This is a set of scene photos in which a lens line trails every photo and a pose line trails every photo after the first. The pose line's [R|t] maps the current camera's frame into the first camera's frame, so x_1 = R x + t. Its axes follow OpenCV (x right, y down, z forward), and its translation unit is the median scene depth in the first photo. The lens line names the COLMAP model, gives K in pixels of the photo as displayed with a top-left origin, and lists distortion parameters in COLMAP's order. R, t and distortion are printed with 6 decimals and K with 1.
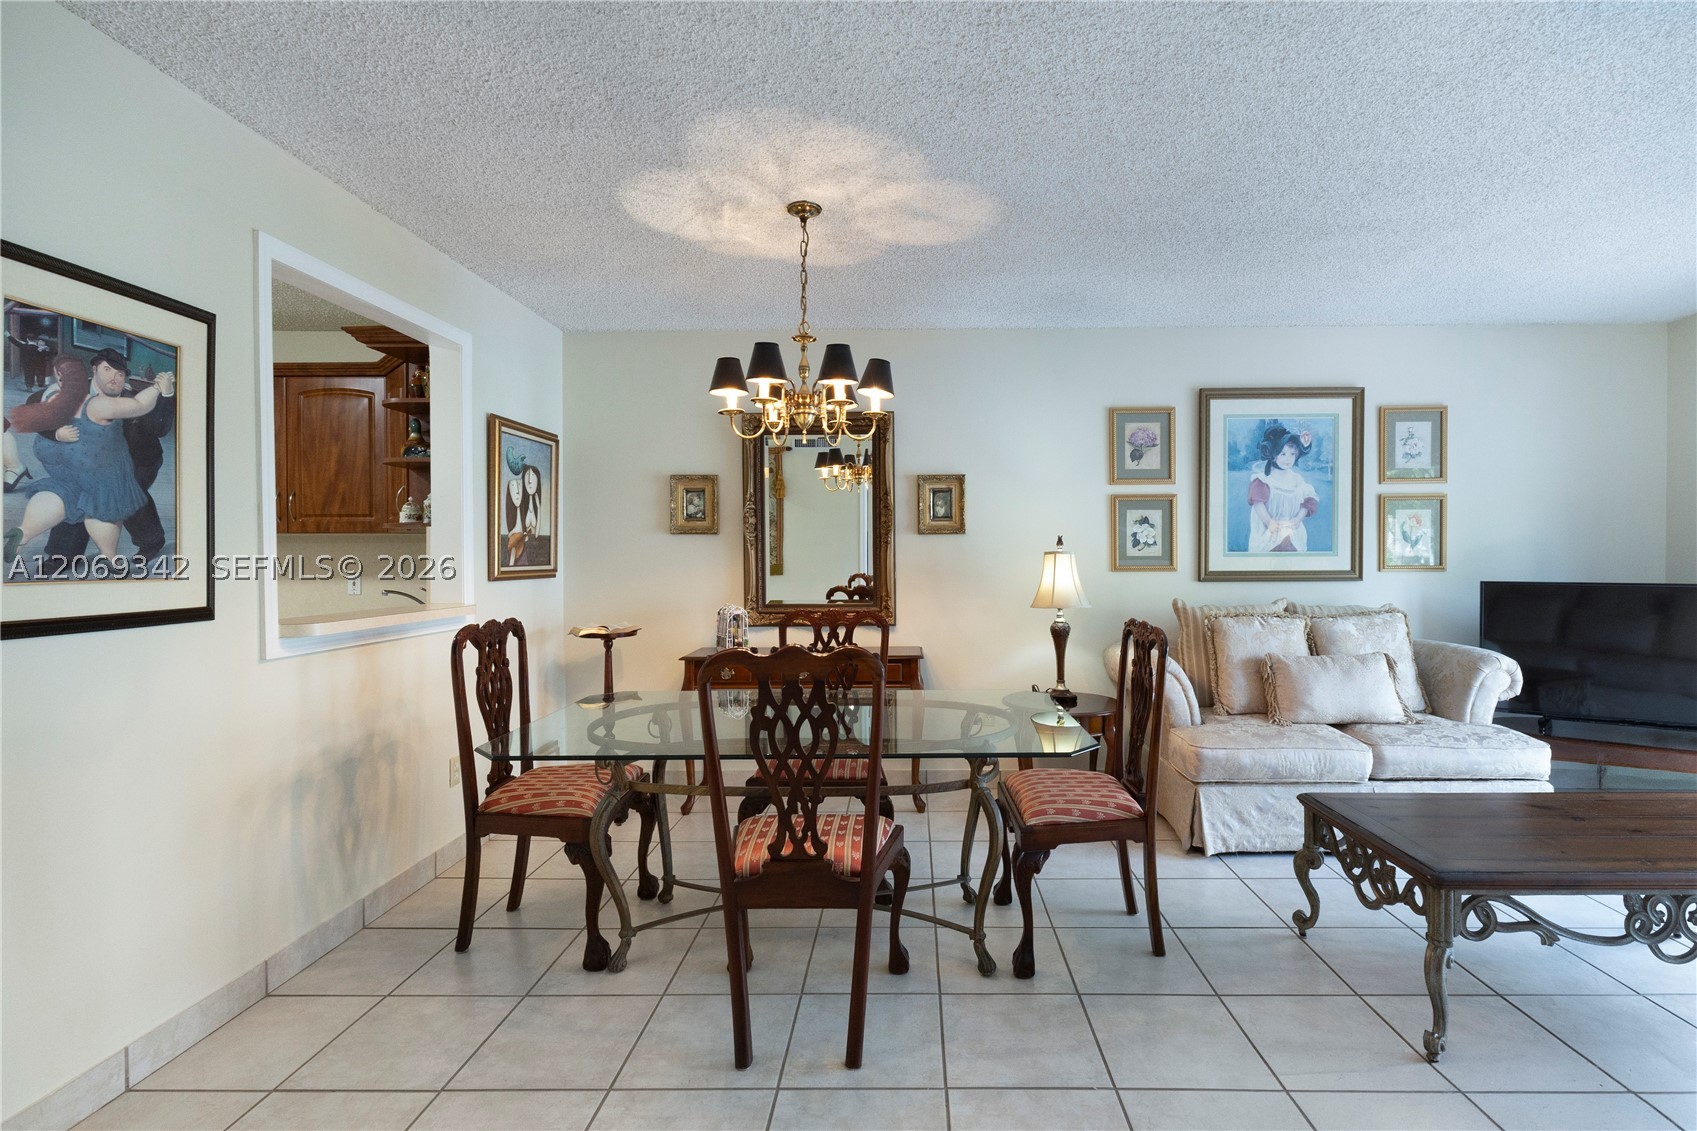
lens RADIAL K [[791.1, 0, 931.9], [0, 791.1, 566.7], [0, 0, 1]] dist [0.010277, -0.002844]
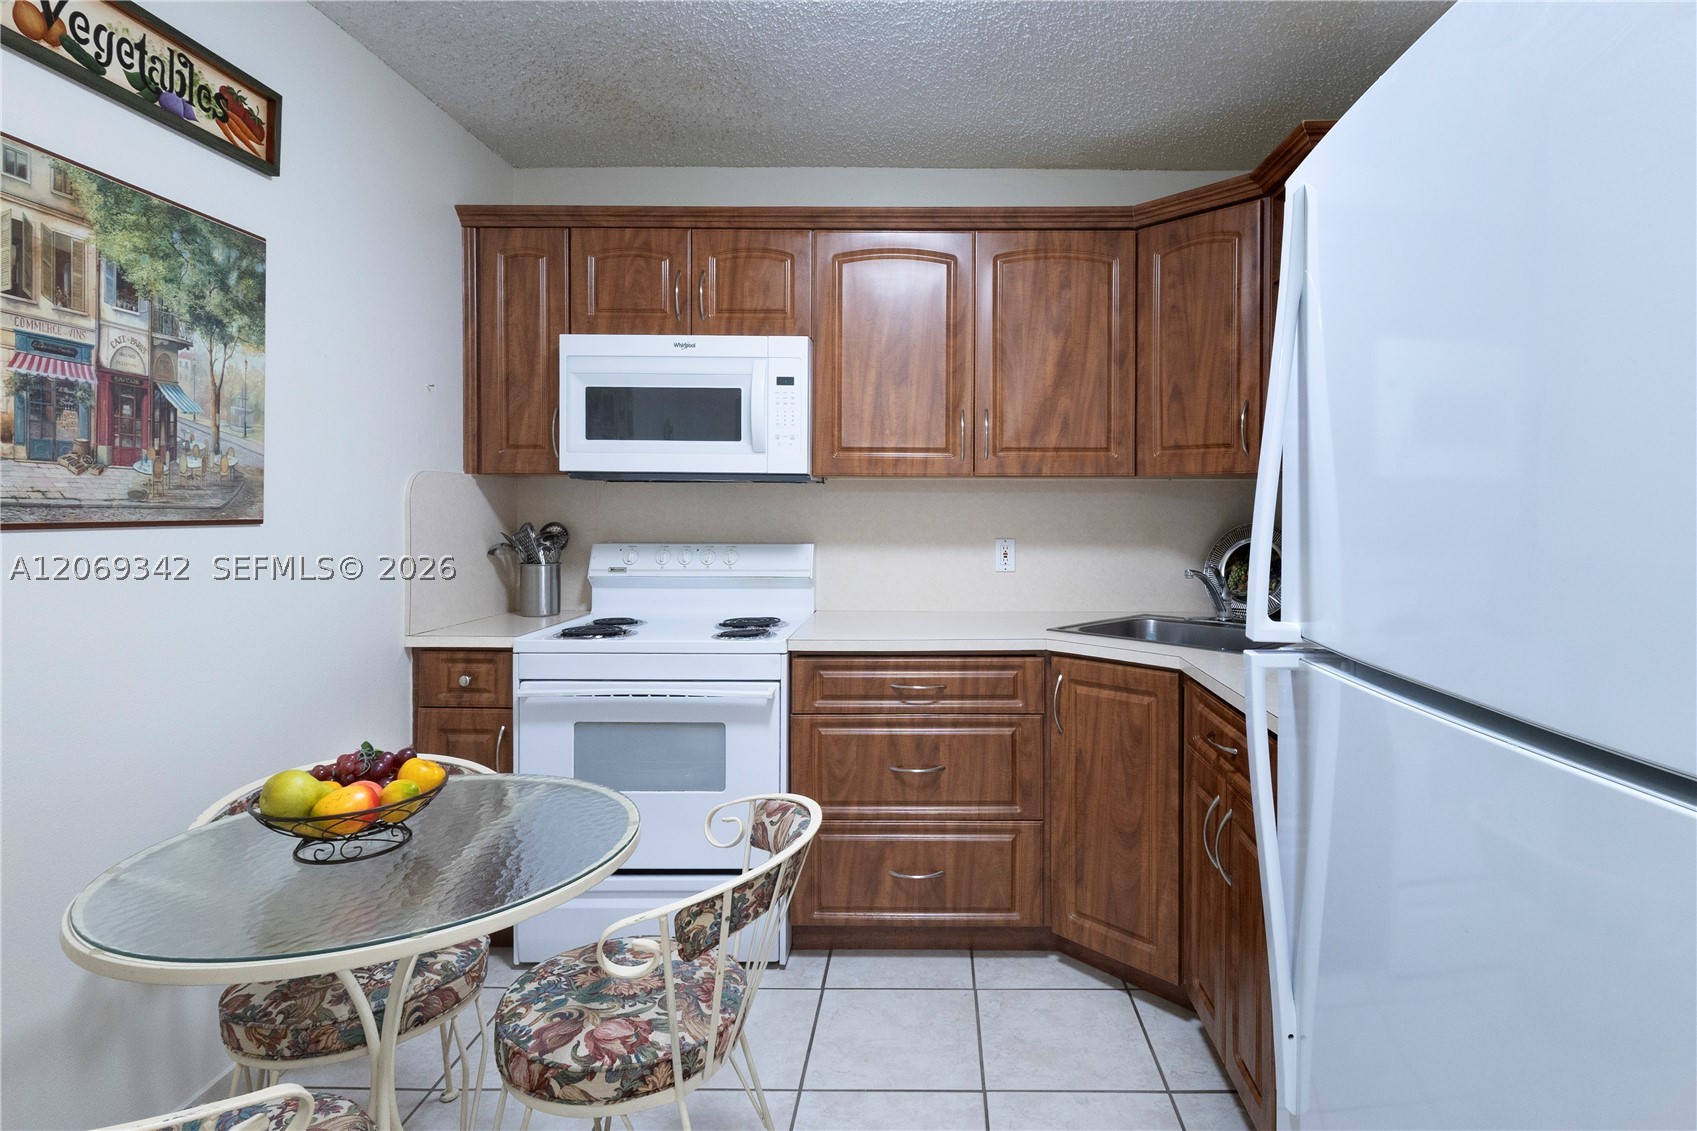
lens RADIAL K [[959.1, 0, 931.6], [0, 959.1, 525.4], [0, 0, 1]] dist [0.001206, -0.001128]
pose [[0.999833, 0.003880, 0.017886, -0.857070], [-0.004070, 0.999936, 0.010582, -0.011217], [-0.017843, -0.010653, 0.999784, 0.235374]]
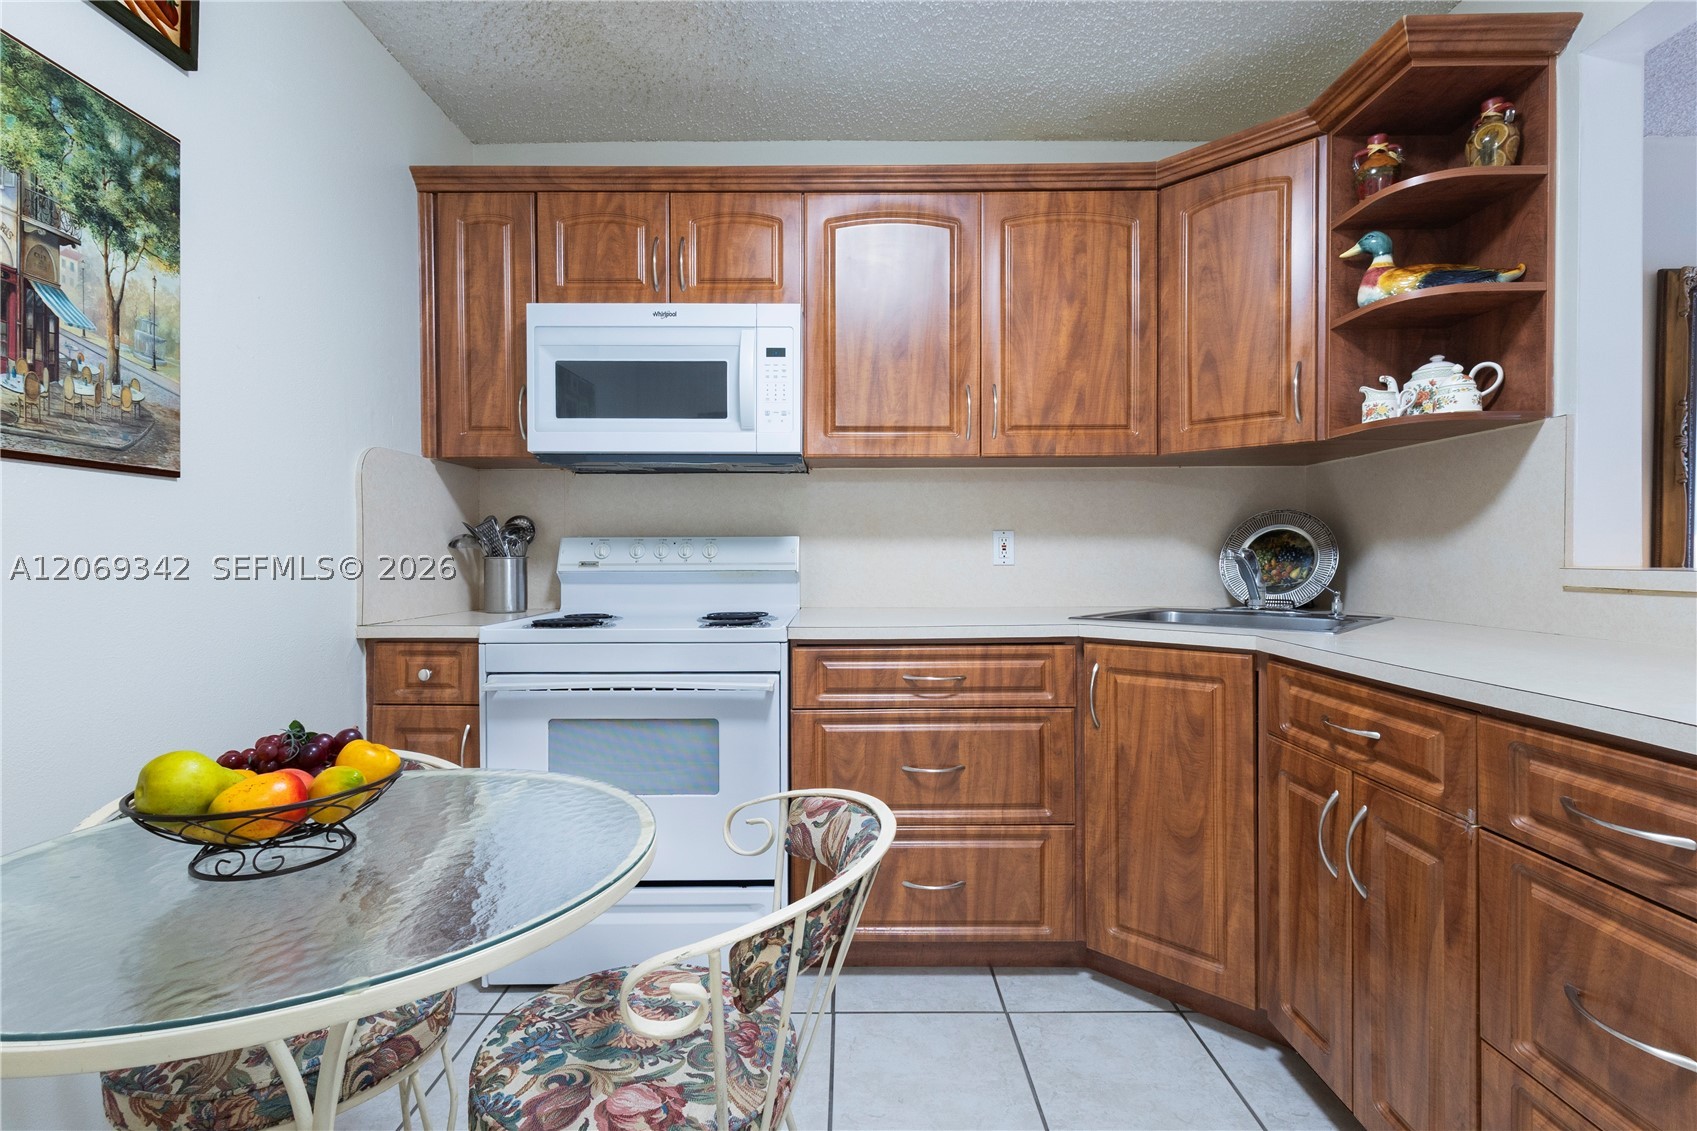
lens RADIAL K [[878.0, 0, 880.6], [0, 878.0, 581.7], [0, 0, 1]] dist [0.005357, -0.002246]
pose [[0.998983, 0.006100, 0.044683, -0.912432], [-0.007468, 0.999507, 0.030495, 0.030776], [-0.044475, -0.030798, 0.998536, 0.353490]]
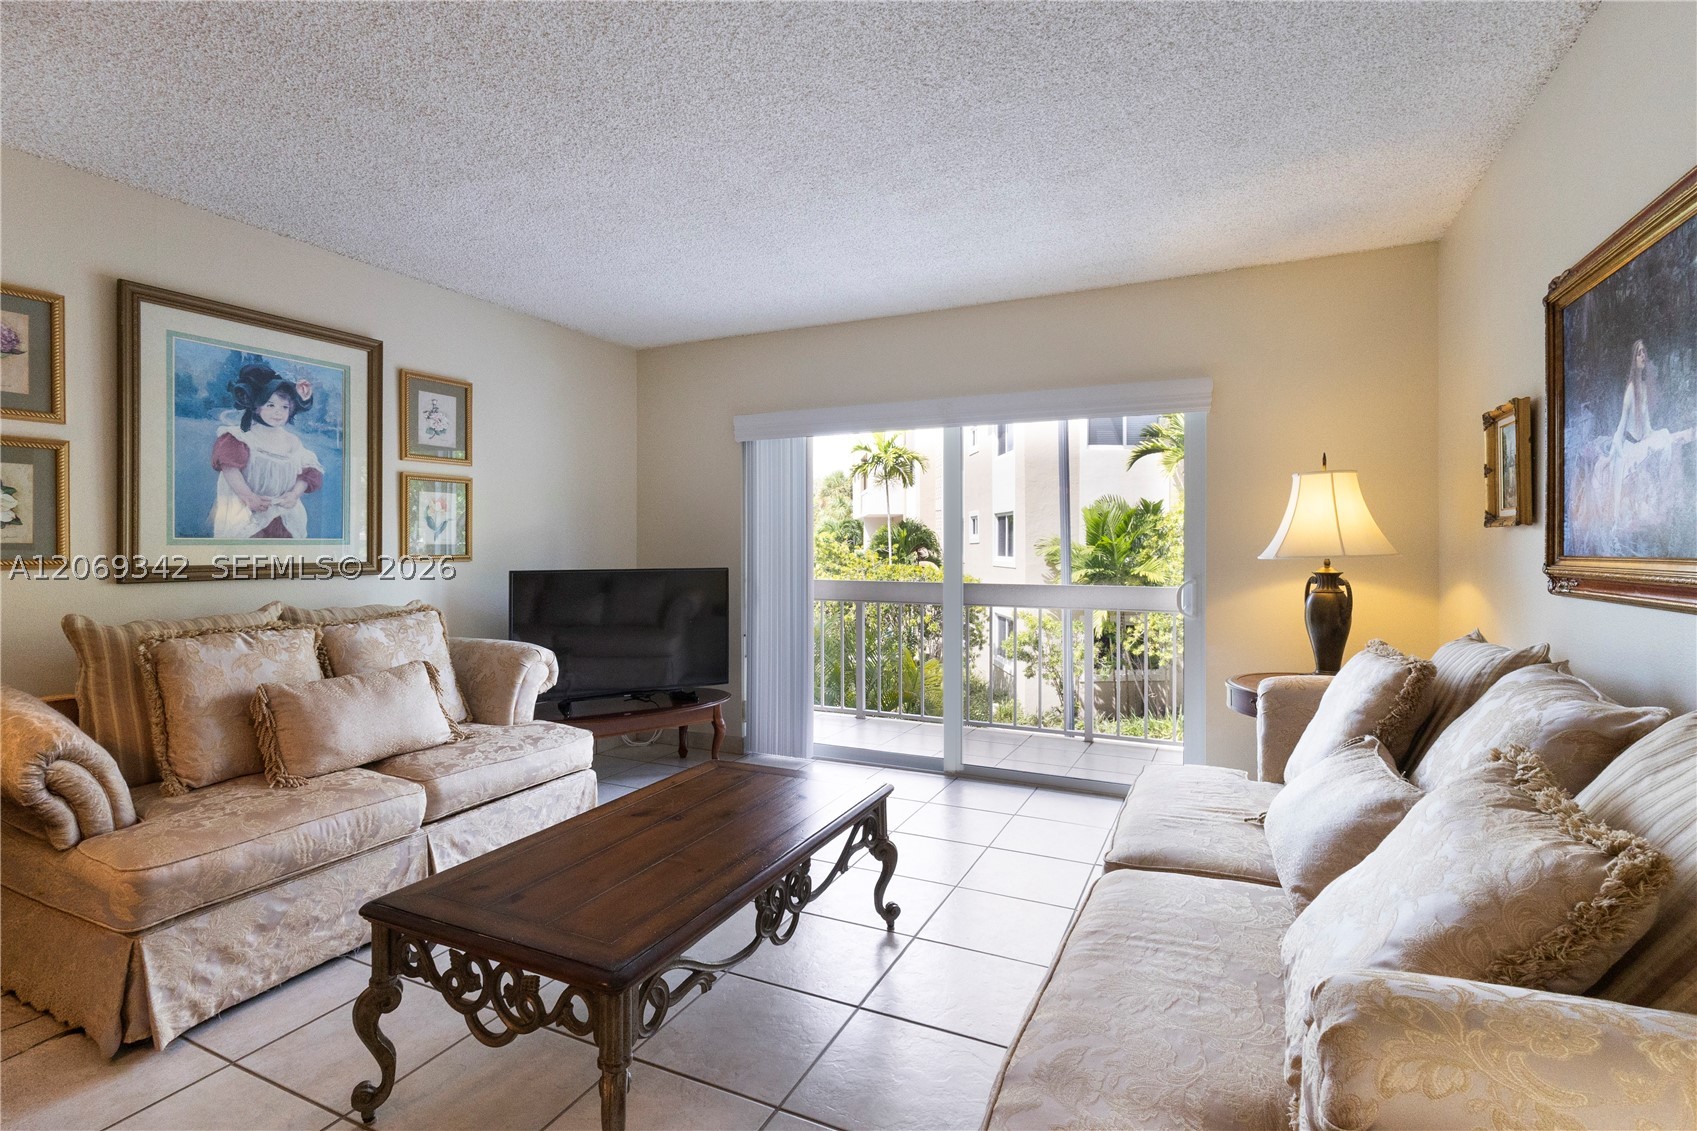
lens RADIAL K [[758.4, 0, 879.9], [0, 758.4, 549.6], [0, 0, 1]] dist [0.002963, -0.000197]
pose [[0.420528, -0.001595, 0.907278, 0.048507], [0.011166, 0.999932, -0.003417, 0.000364], [-0.907211, 0.011568, 0.420517, 0.222385]]
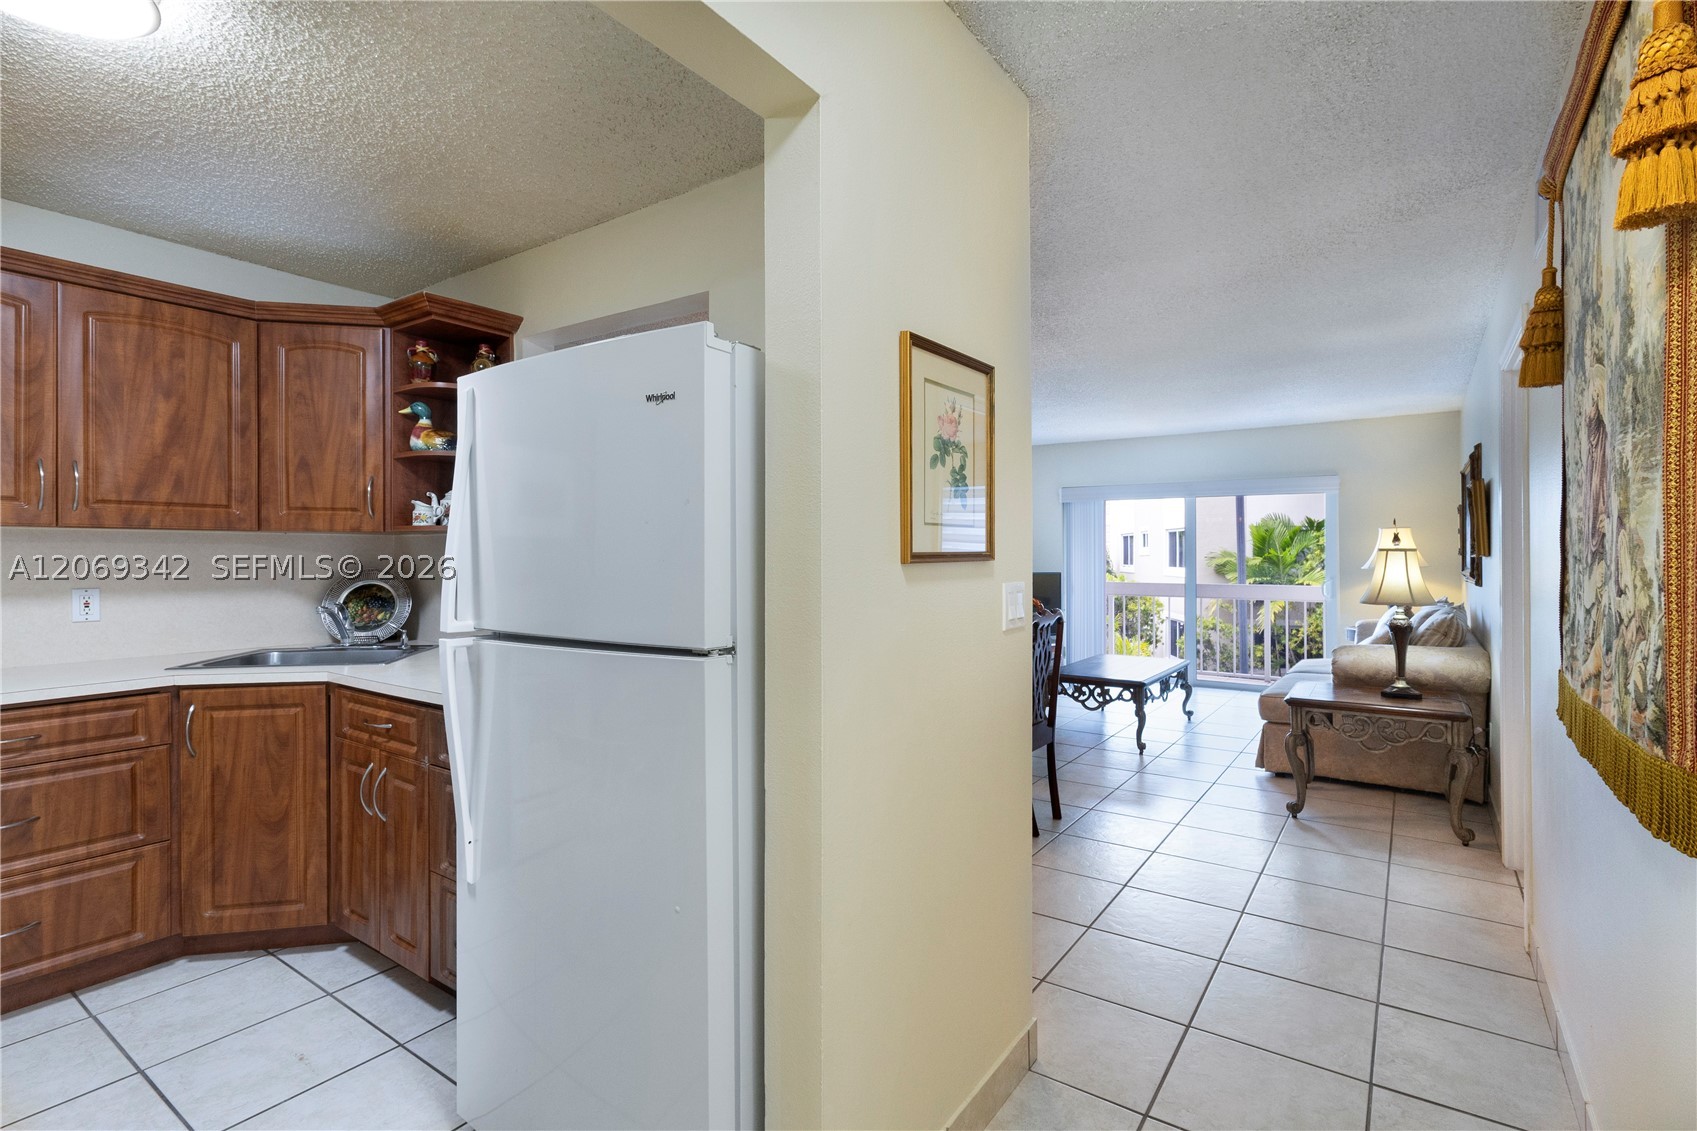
lens RADIAL K [[791.1, 0, 881.1], [0, 791.1, 544.6], [0, 0, 1]] dist [0.010277, -0.002844]
pose [[0.562466, 0.014229, 0.826698, -0.965988], [0.006127, 0.999753, -0.021376, -0.010539], [-0.826798, 0.017089, 0.562240, 0.100858]]
